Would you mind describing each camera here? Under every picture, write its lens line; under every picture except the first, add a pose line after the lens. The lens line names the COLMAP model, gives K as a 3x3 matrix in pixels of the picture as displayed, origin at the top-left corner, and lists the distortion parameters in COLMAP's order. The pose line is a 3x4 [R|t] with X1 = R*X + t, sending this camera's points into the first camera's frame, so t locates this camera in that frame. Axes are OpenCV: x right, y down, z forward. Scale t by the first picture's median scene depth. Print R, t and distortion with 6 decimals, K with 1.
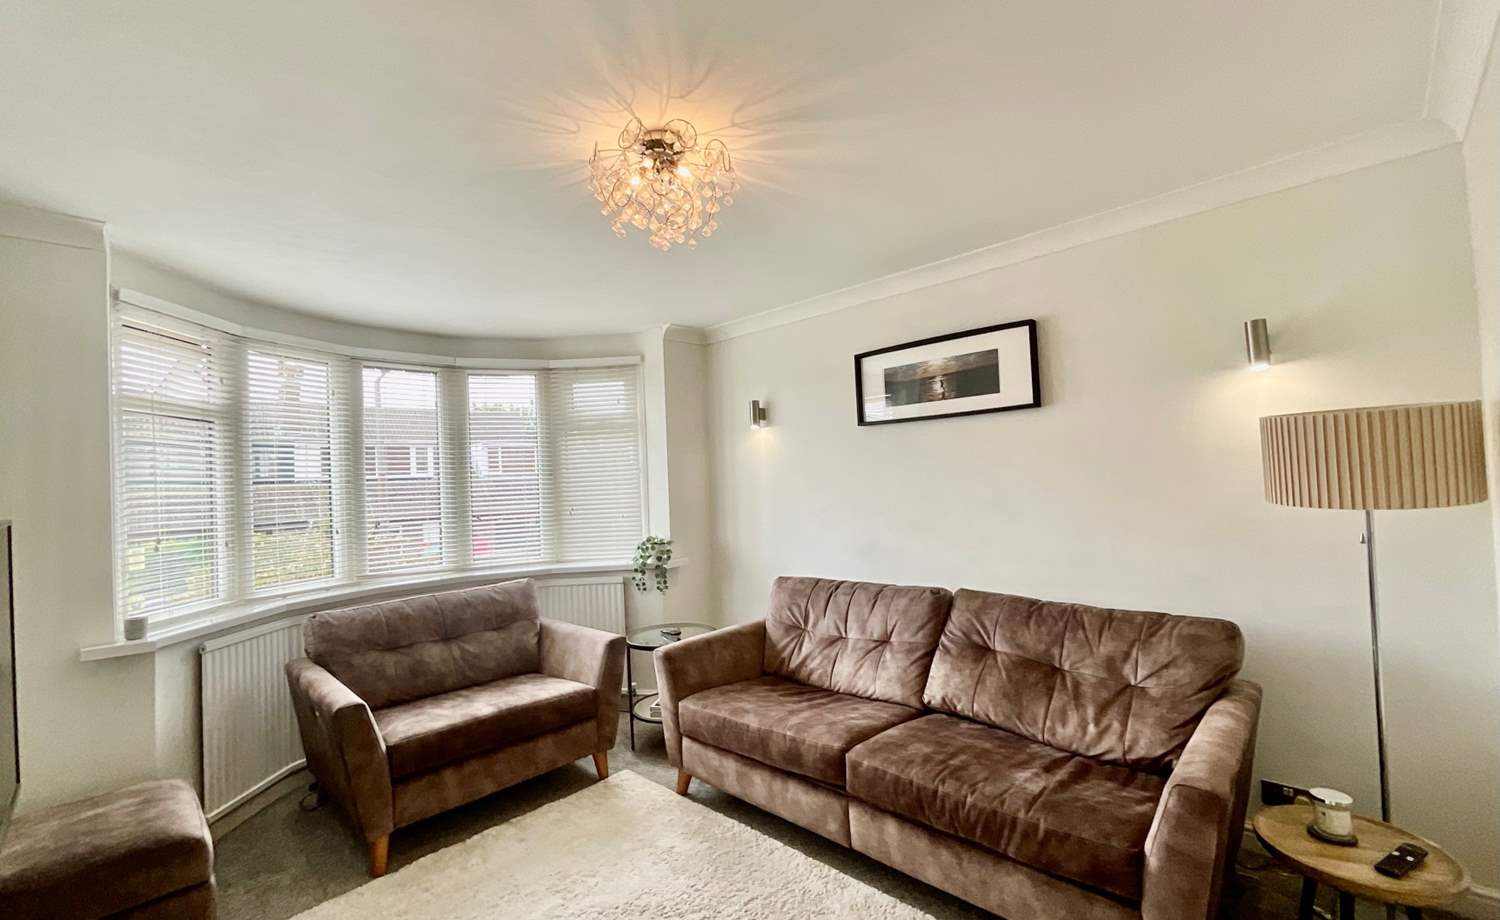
lens RADIAL K [[610.4, 0, 747.0], [0, 610.4, 463.6], [0, 0, 1]] dist [-0.000952, 0.000116]
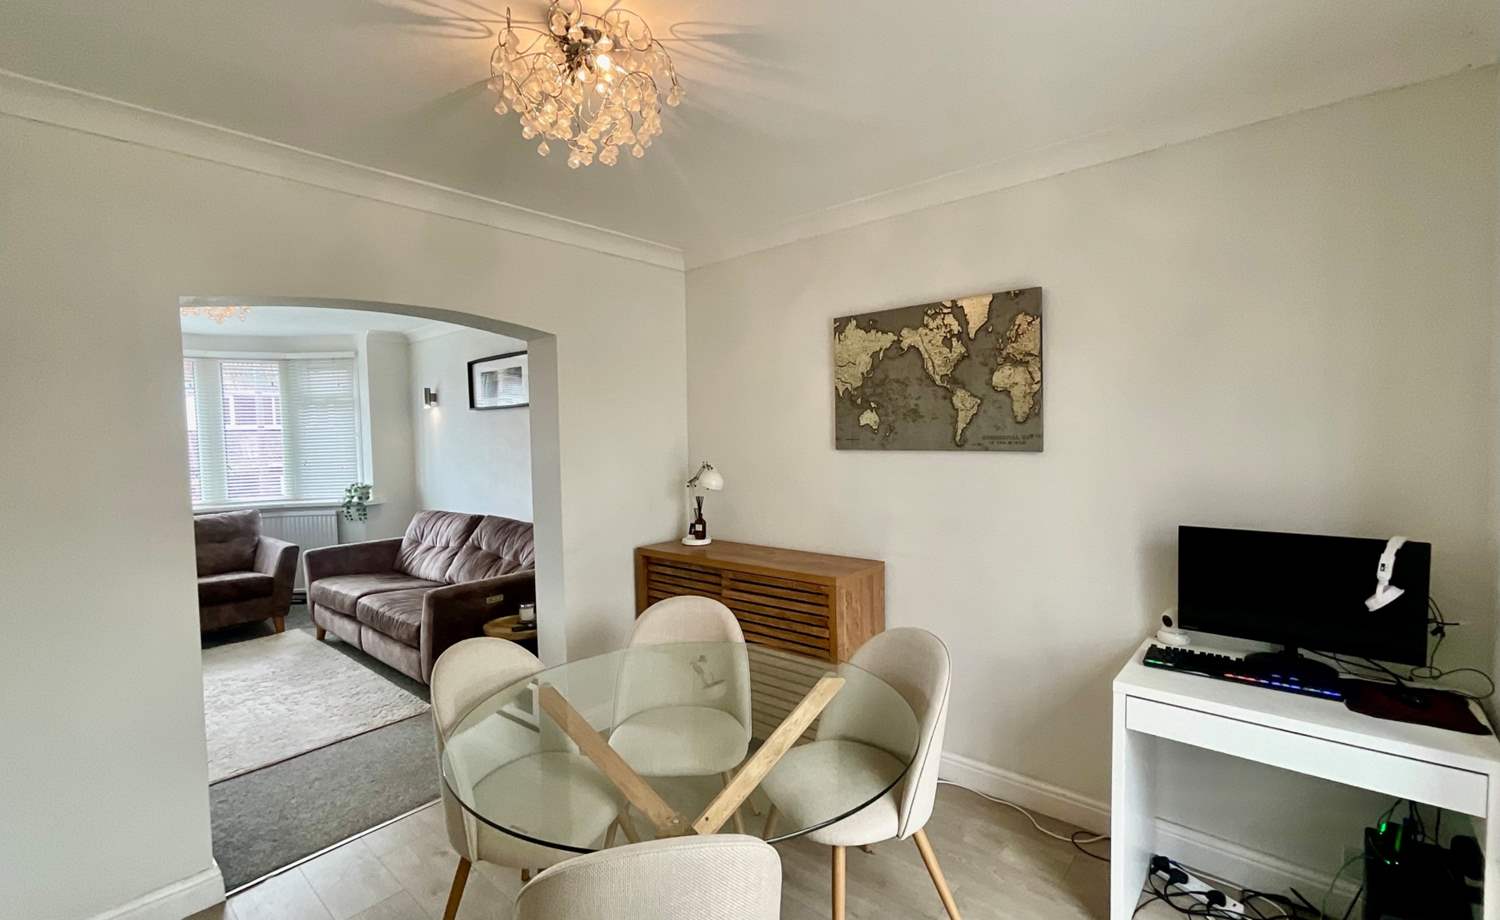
lens RADIAL K [[596.1, 0, 705.8], [0, 596.1, 458.6], [0, 0, 1]] dist [-0.000204, 0.000068]
pose [[0.998147, 0.016205, 0.058649, 0.710471], [-0.019778, 0.997950, 0.060868, -0.044604], [-0.057543, -0.061916, 0.996421, -0.521434]]
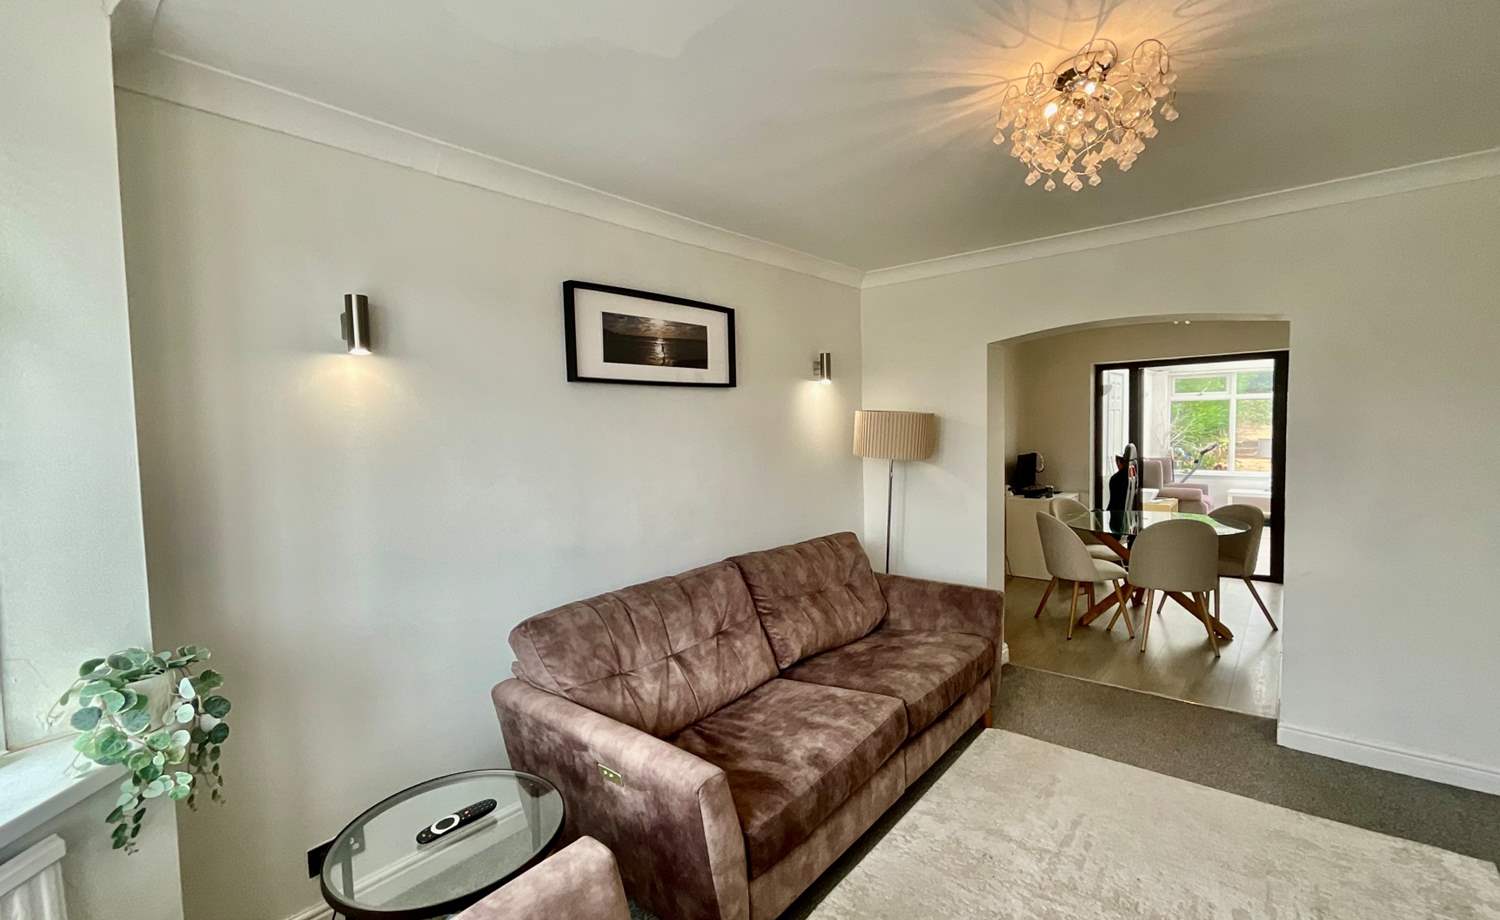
lens RADIAL K [[648.9, 0, 725.6], [0, 648.9, 462.9], [0, 0, 1]] dist [-0.000073, 0.000094]
pose [[-0.042917, -0.014687, 0.998971, -0.622018], [0.006067, 0.999870, 0.014961, 0.025744], [-0.999060, 0.006703, -0.042822, 0.899525]]
